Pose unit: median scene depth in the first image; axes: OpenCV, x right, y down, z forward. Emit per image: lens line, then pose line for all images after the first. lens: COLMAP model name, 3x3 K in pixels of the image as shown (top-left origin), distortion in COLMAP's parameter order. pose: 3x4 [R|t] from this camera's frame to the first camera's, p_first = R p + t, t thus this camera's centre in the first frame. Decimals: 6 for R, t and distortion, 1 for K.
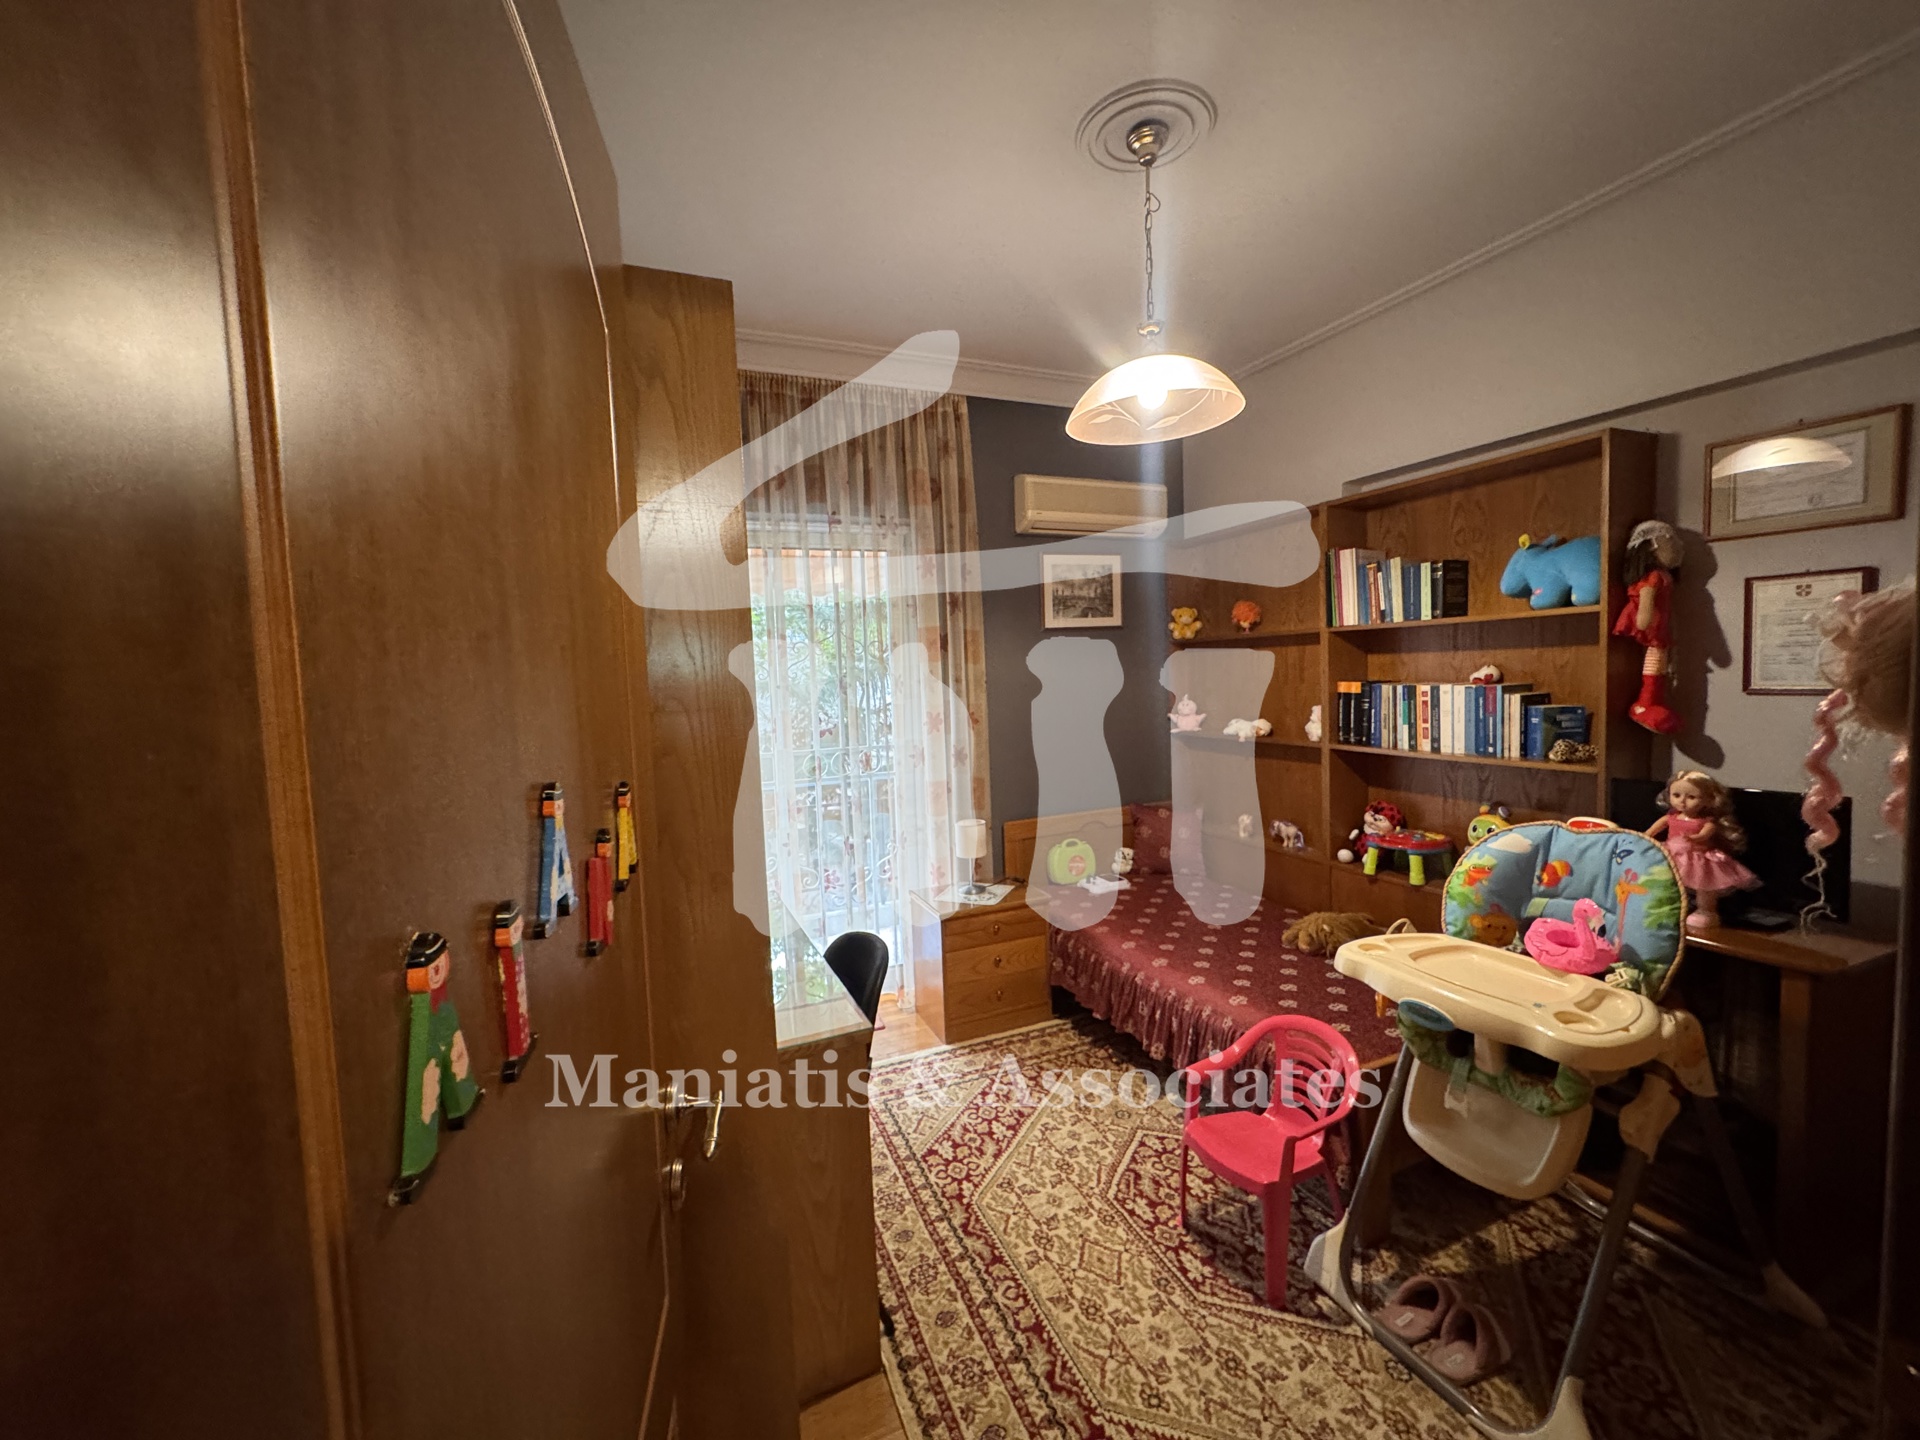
lens RADIAL K [[764.6, 0, 963.5], [0, 764.6, 721.0], [0, 0, 1]] dist [-0.001400, 0.000438]
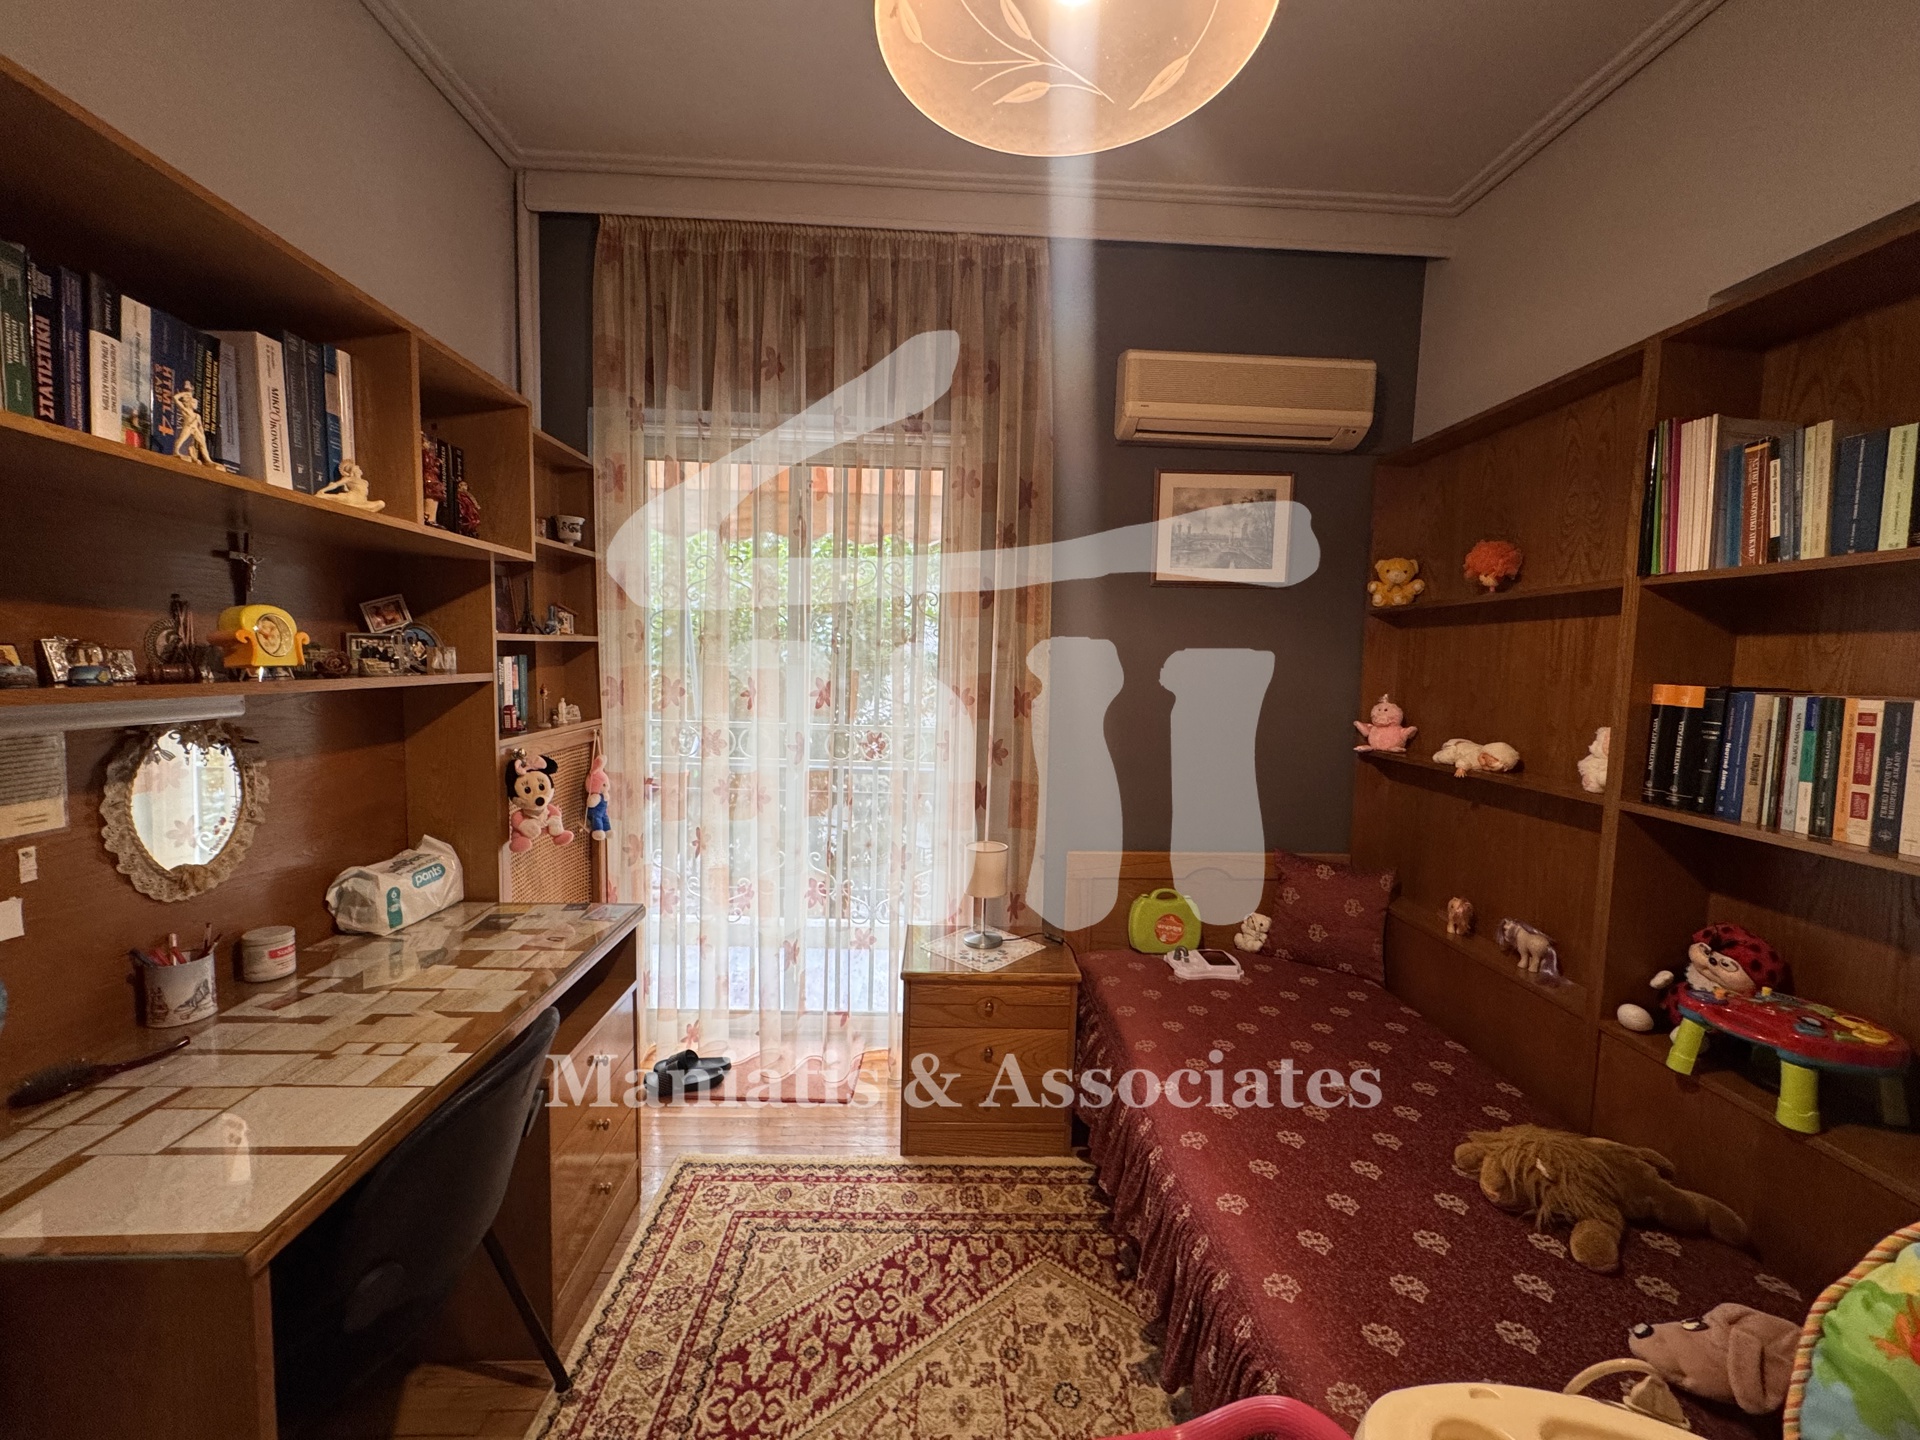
lens RADIAL K [[764.6, 0, 963.5], [0, 764.6, 721.0], [0, 0, 1]] dist [-0.001400, 0.000438]
pose [[0.932902, 0.089894, -0.348730, 0.241300], [-0.083938, 0.995951, 0.032187, -0.003820], [0.350212, -0.000756, 0.936670, 0.358397]]
